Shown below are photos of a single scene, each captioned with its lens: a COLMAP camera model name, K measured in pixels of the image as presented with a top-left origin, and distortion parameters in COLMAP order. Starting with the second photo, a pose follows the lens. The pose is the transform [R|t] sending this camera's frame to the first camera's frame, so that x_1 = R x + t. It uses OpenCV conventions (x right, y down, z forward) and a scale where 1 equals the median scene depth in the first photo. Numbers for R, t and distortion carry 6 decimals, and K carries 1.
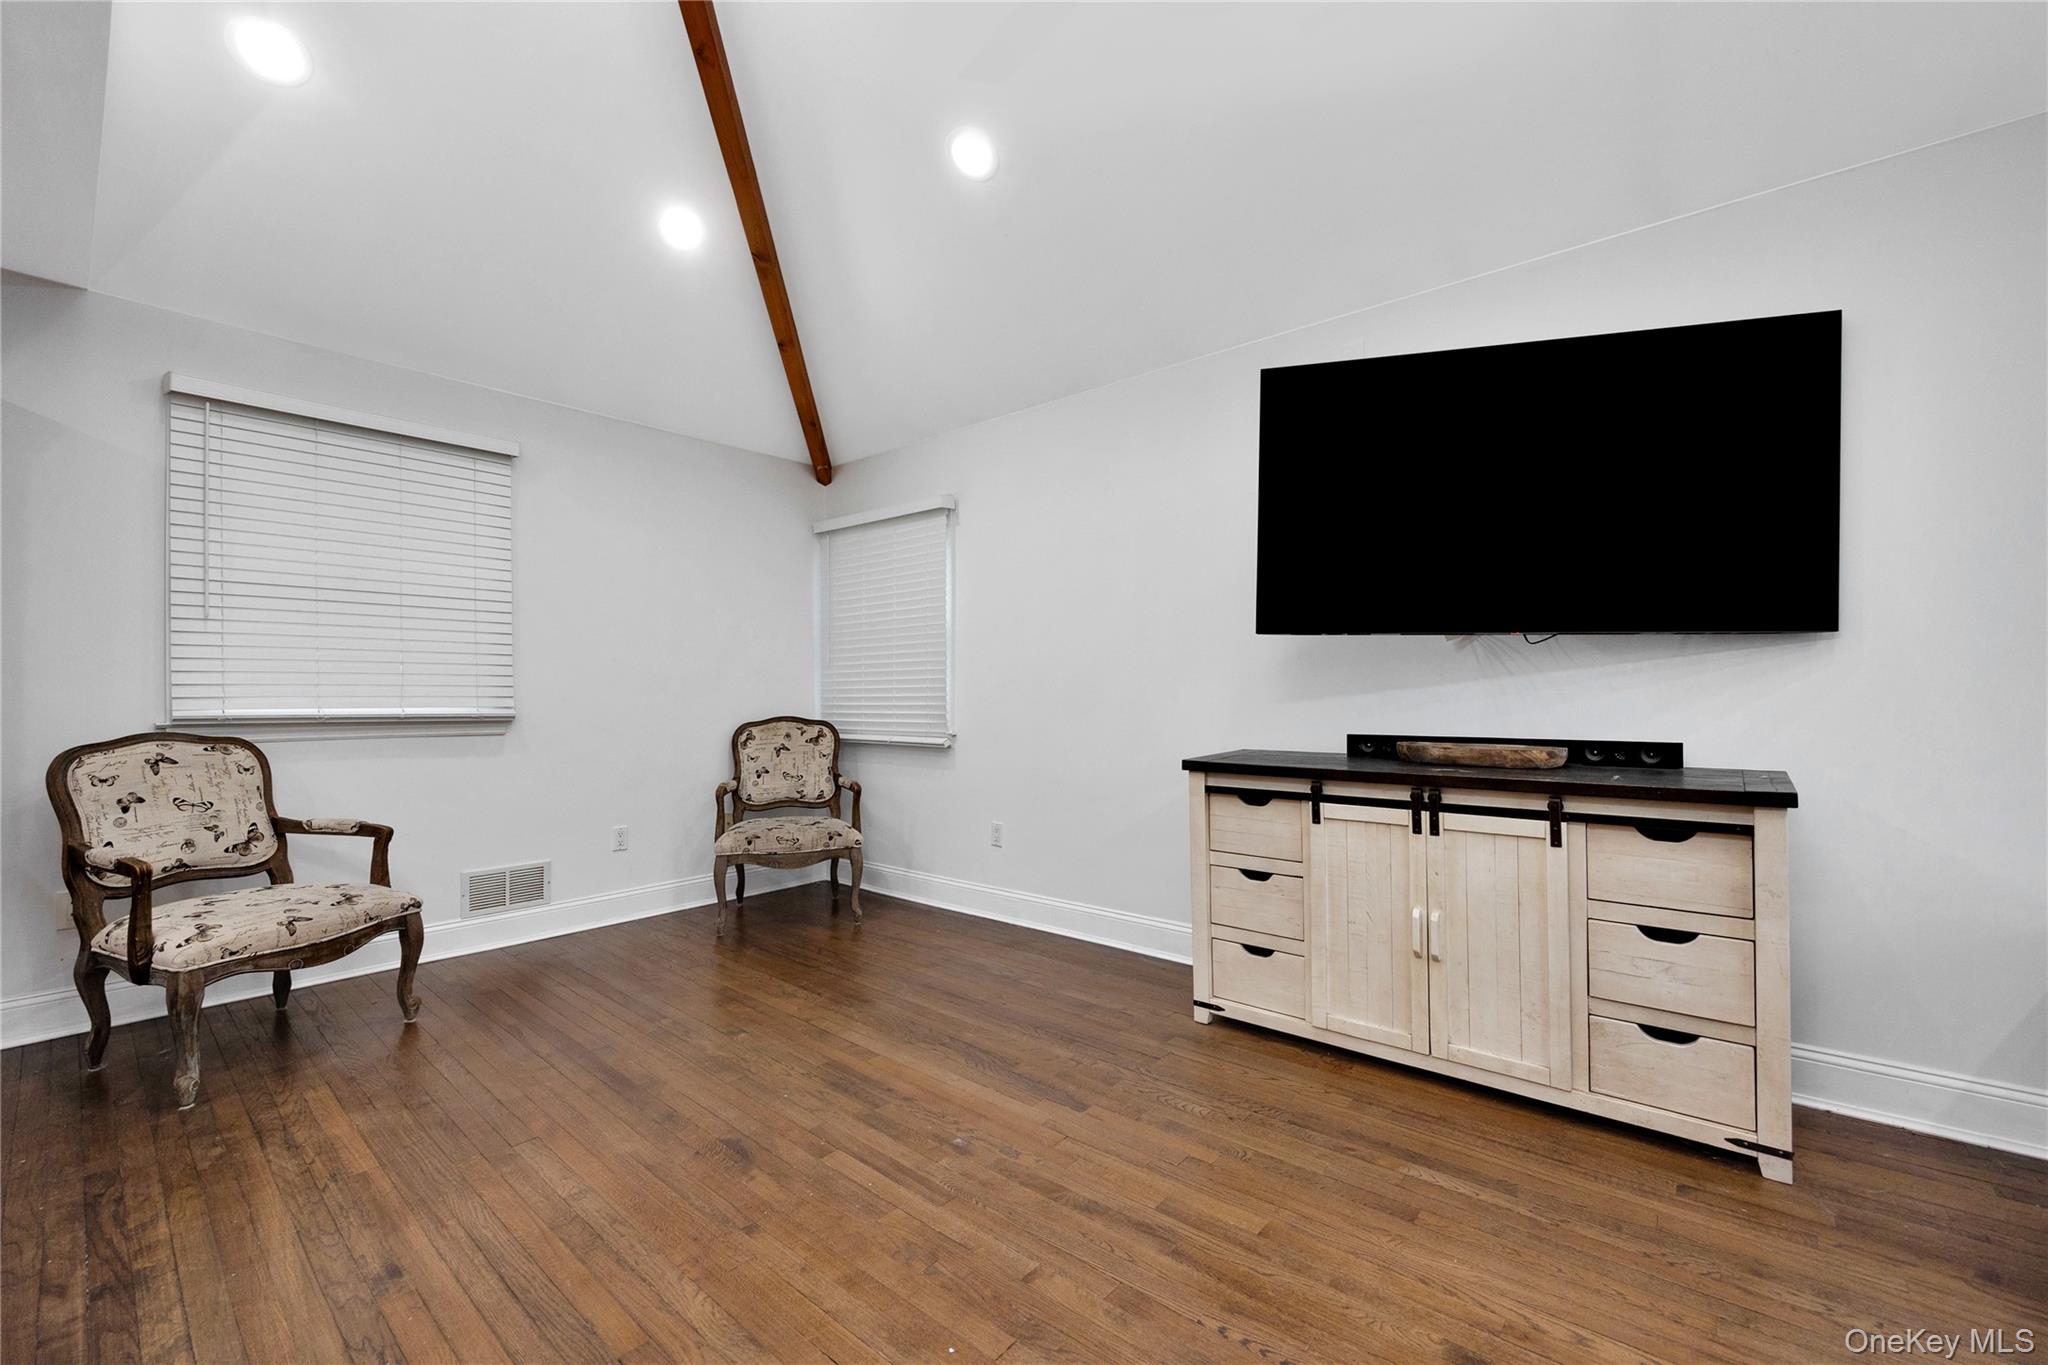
lens RADIAL K [[822.0, 0, 1048.4], [0, 822.0, 679.2], [0, 0, 1]] dist [0.002845, -0.000137]
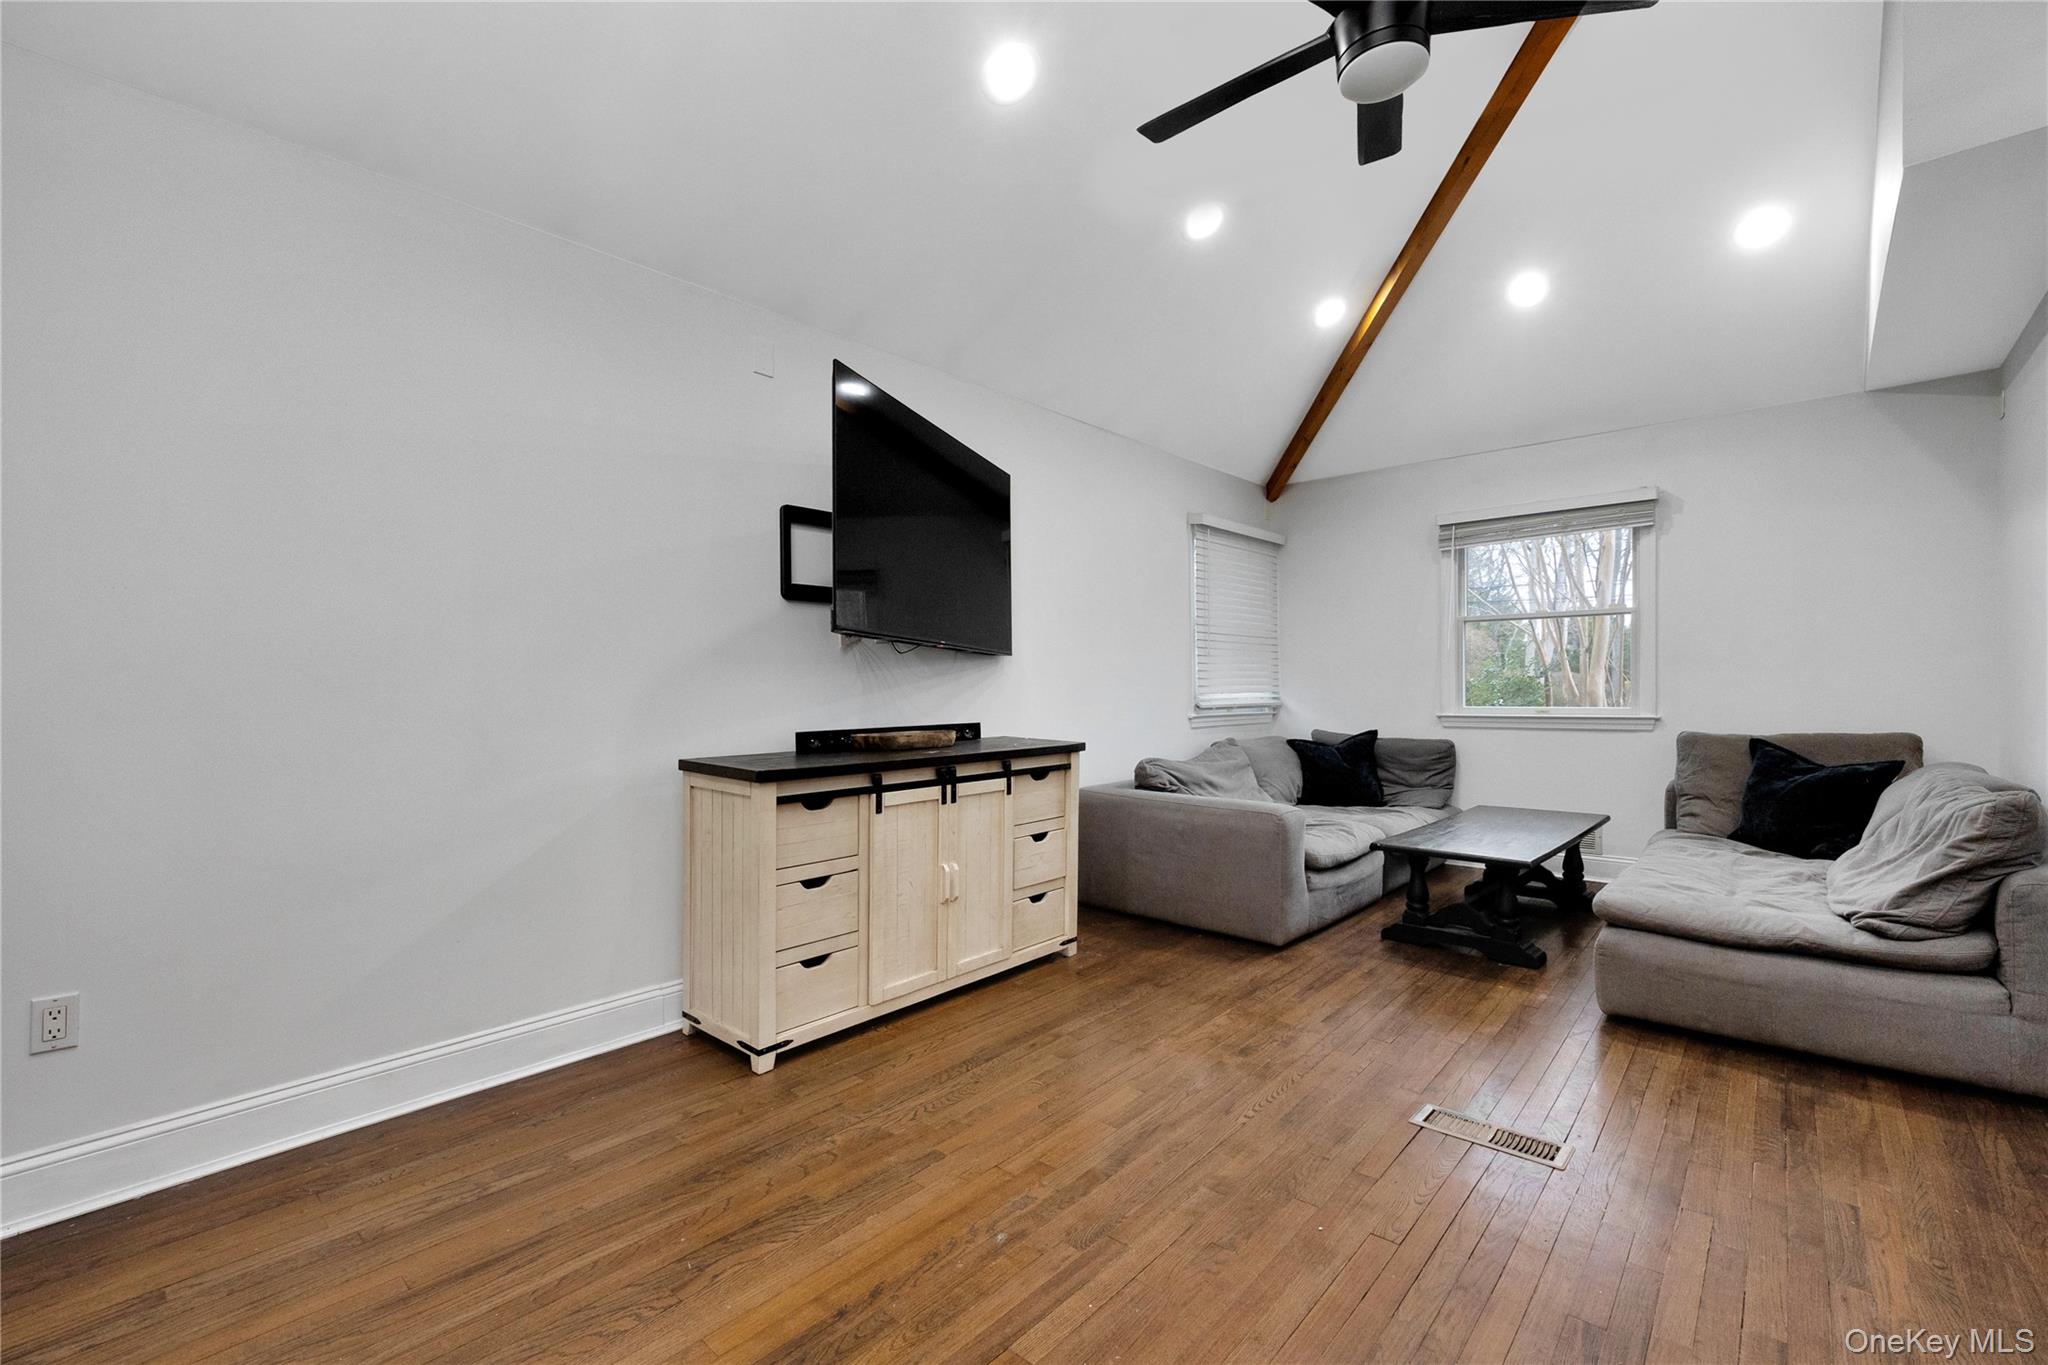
lens RADIAL K [[822.0, 0, 1048.4], [0, 822.0, 679.2], [0, 0, 1]] dist [0.002845, -0.000137]
pose [[0.063367, 0.014749, 0.997881, -0.738621], [-0.008707, 0.999861, -0.014225, 0.014467], [-0.997952, -0.007787, 0.063486, 0.719383]]
